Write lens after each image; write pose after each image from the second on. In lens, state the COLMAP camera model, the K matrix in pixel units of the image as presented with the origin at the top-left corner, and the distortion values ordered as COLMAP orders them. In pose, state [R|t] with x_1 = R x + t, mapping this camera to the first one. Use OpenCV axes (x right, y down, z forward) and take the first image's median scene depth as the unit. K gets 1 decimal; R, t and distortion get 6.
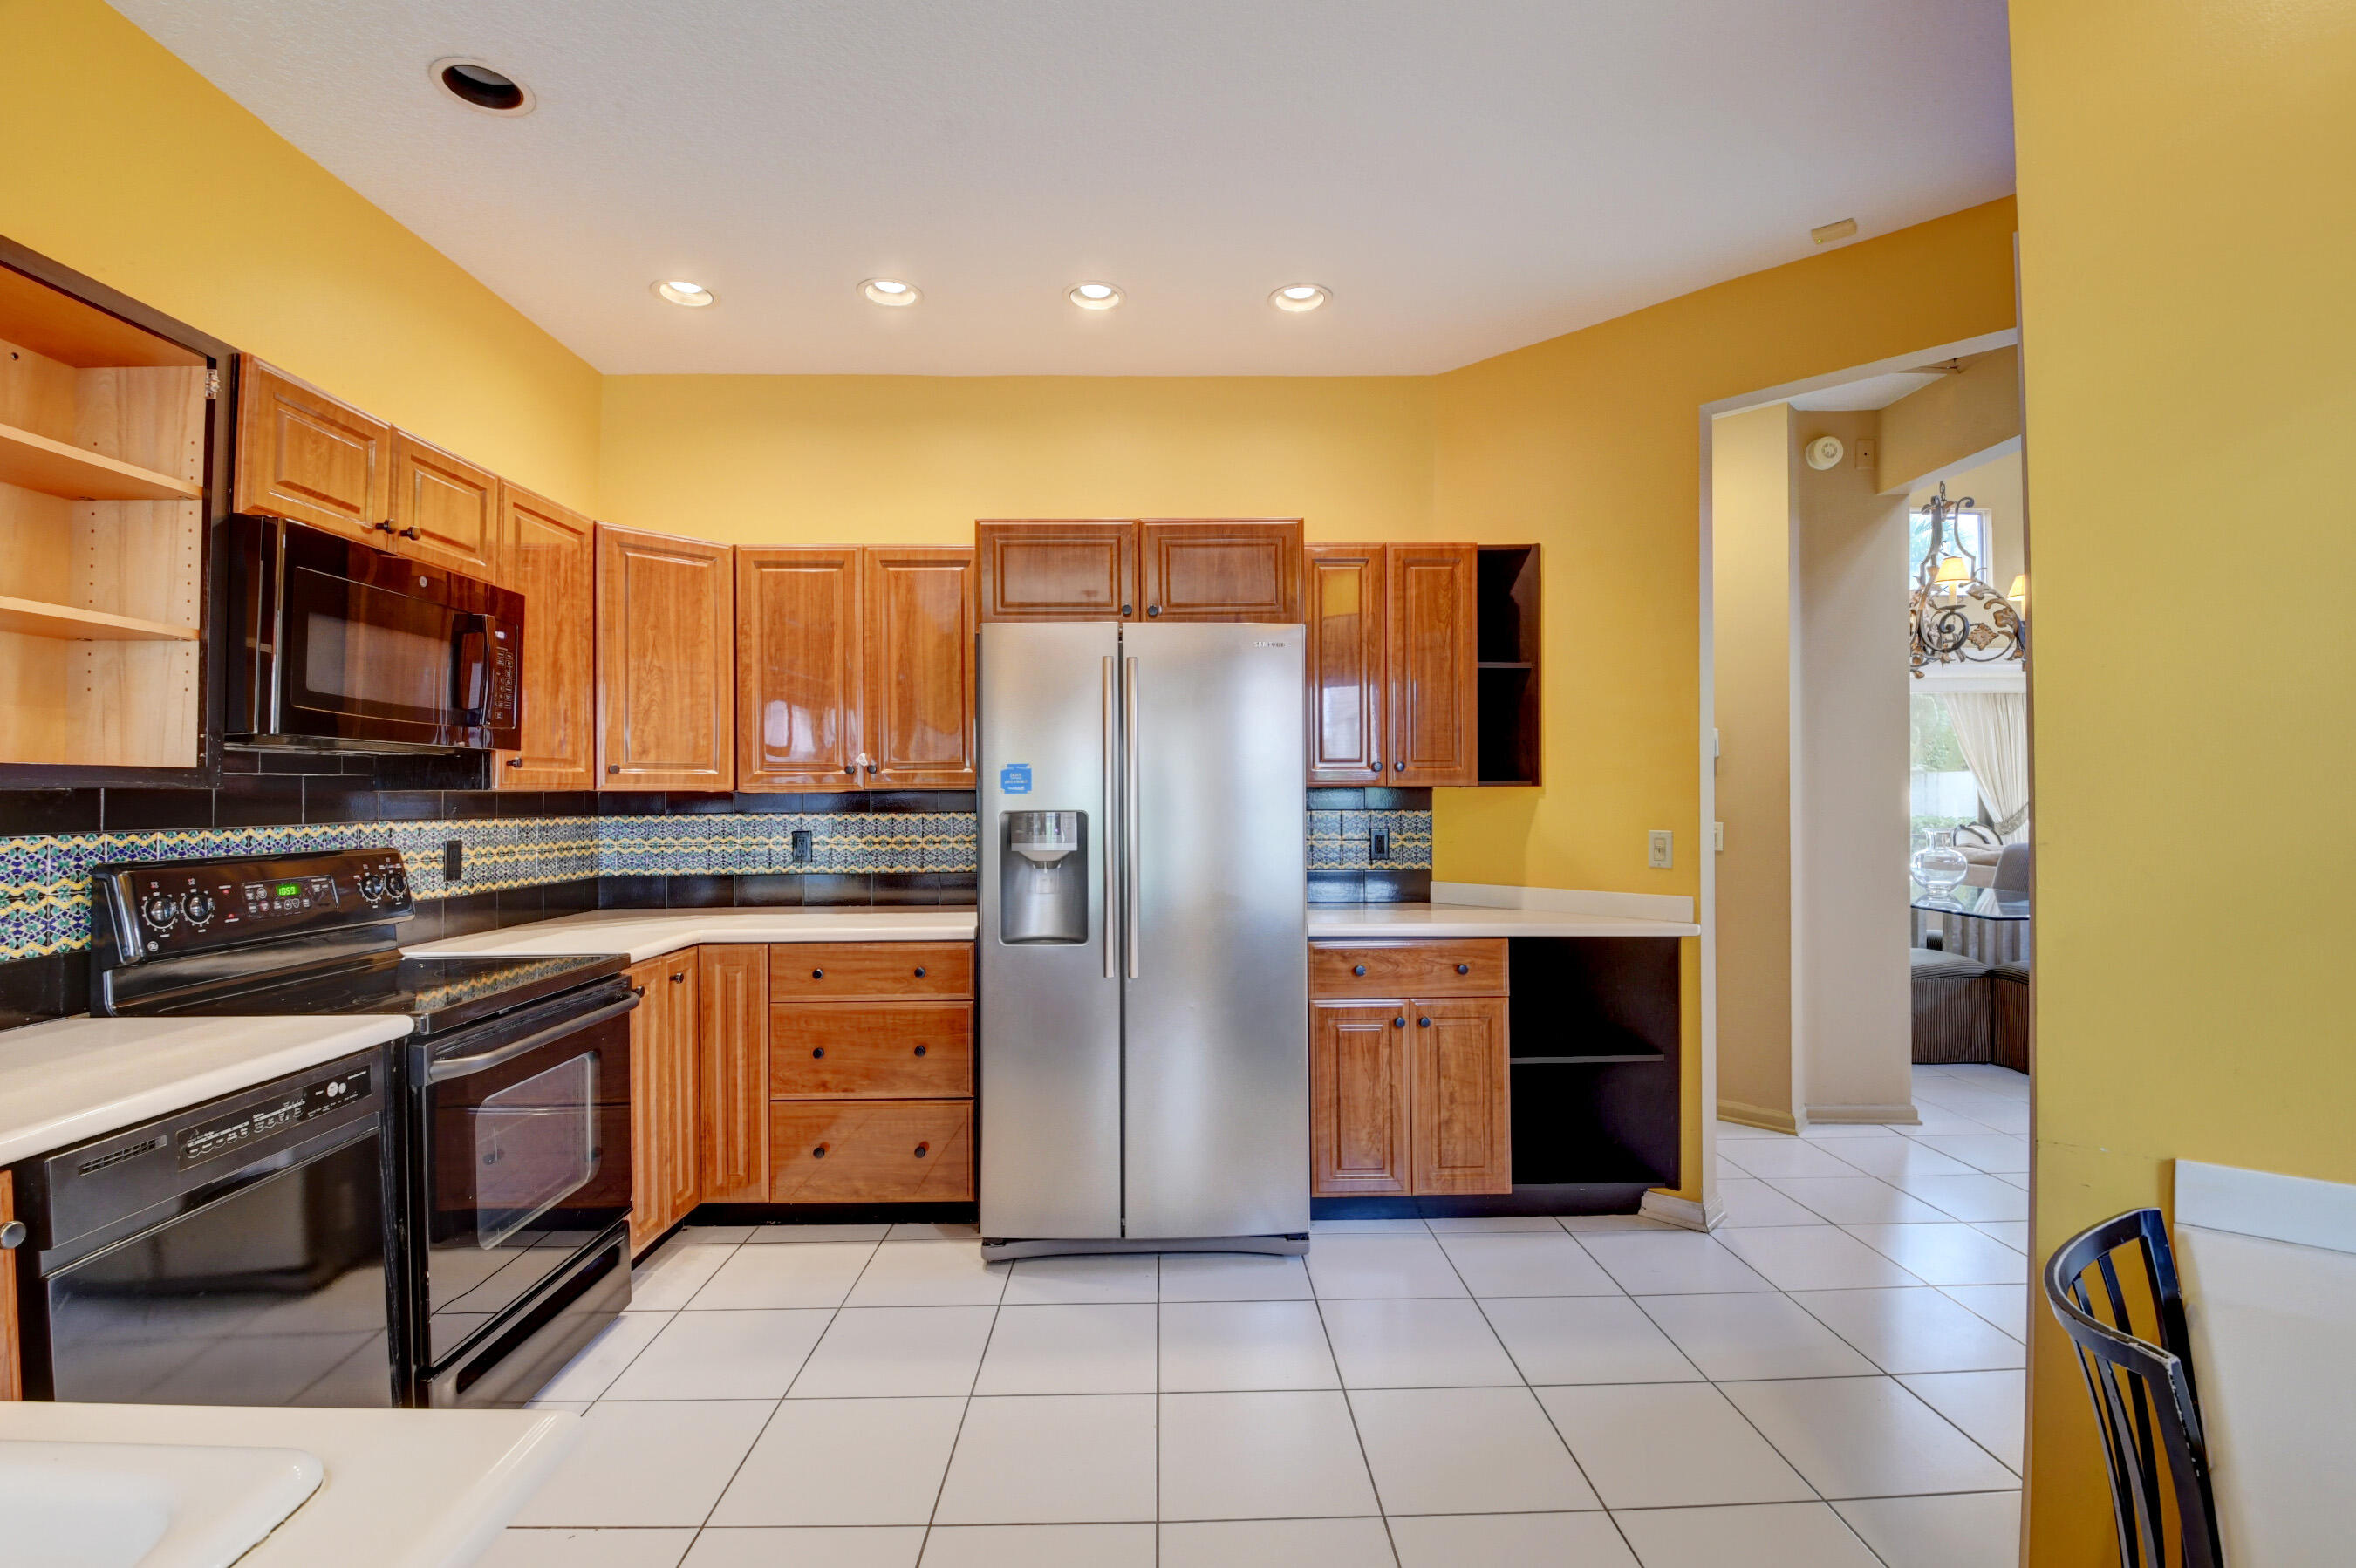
lens RADIAL K [[1031.9, 0, 1174.5], [0, 1031.9, 787.6], [0, 0, 1]] dist [0.016088, -0.026494]
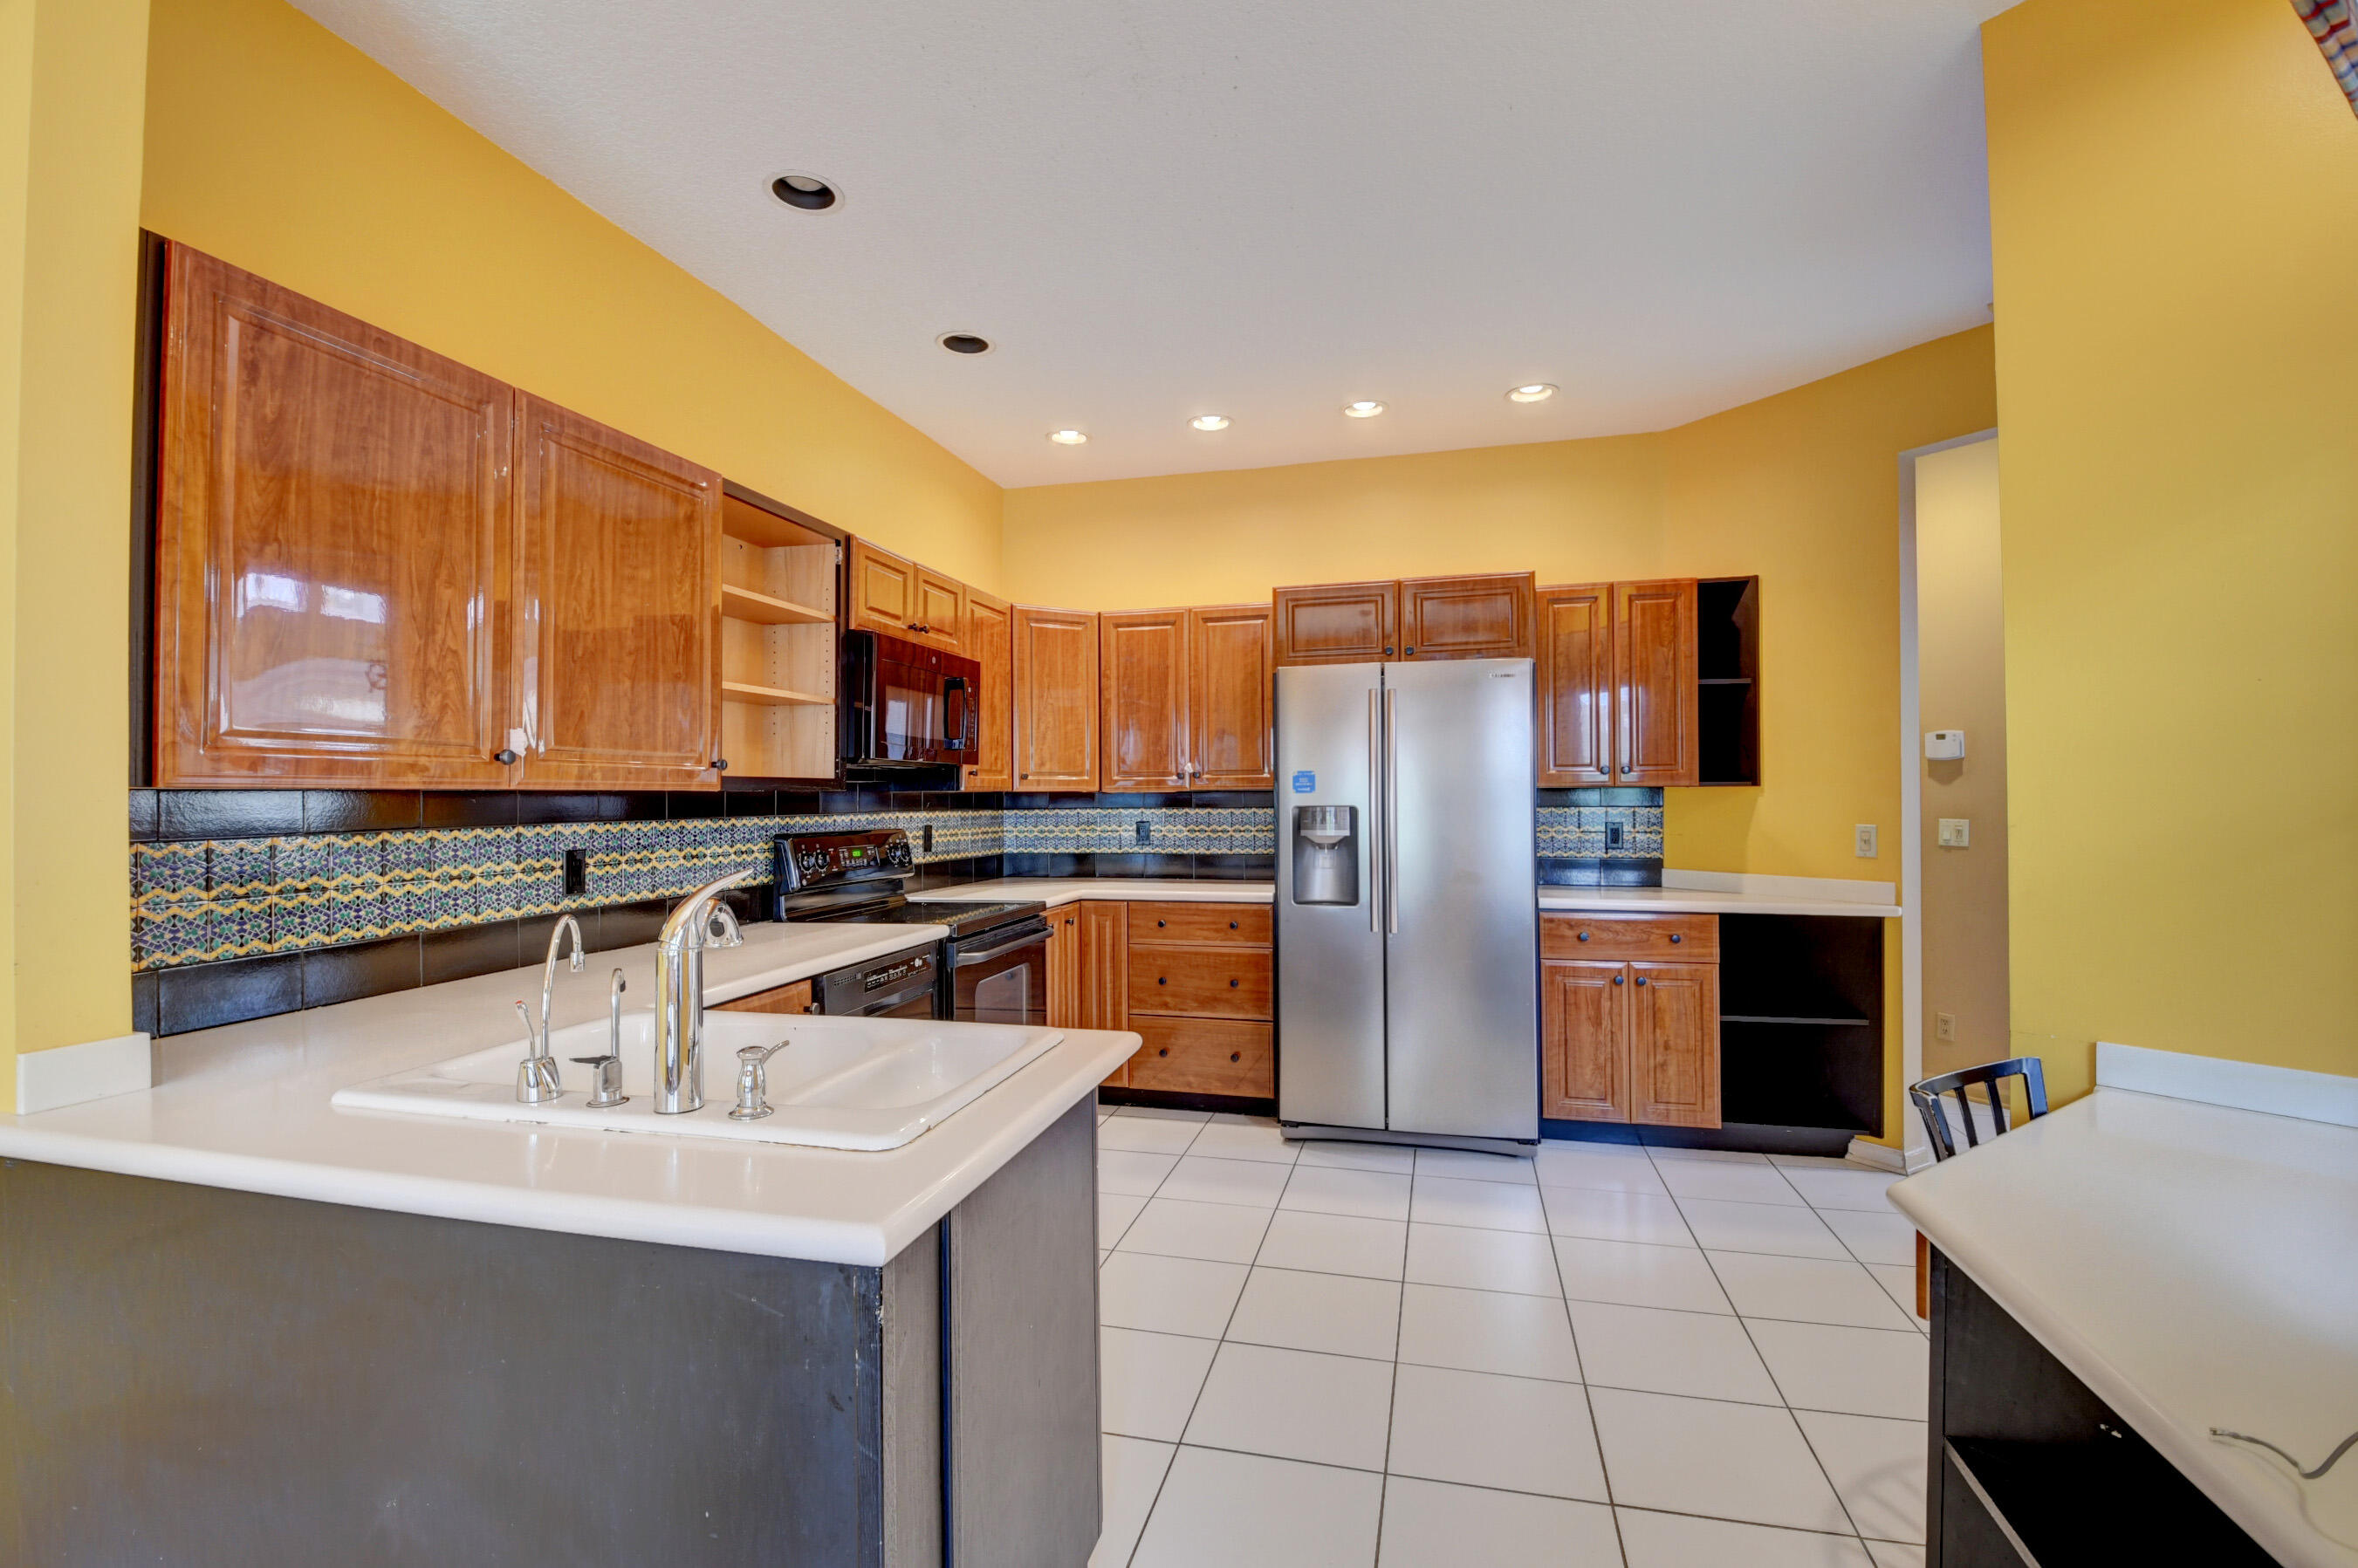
lens RADIAL K [[1032.8, 0, 1175.5], [0, 1032.8, 787.6], [0, 0, 1]] dist [0.016088, -0.026494]
pose [[0.963527, -0.002934, -0.267593, 0.042069], [0.002843, 0.999996, -0.000728, -0.000586], [0.267594, -0.000059, 0.963532, -0.319479]]
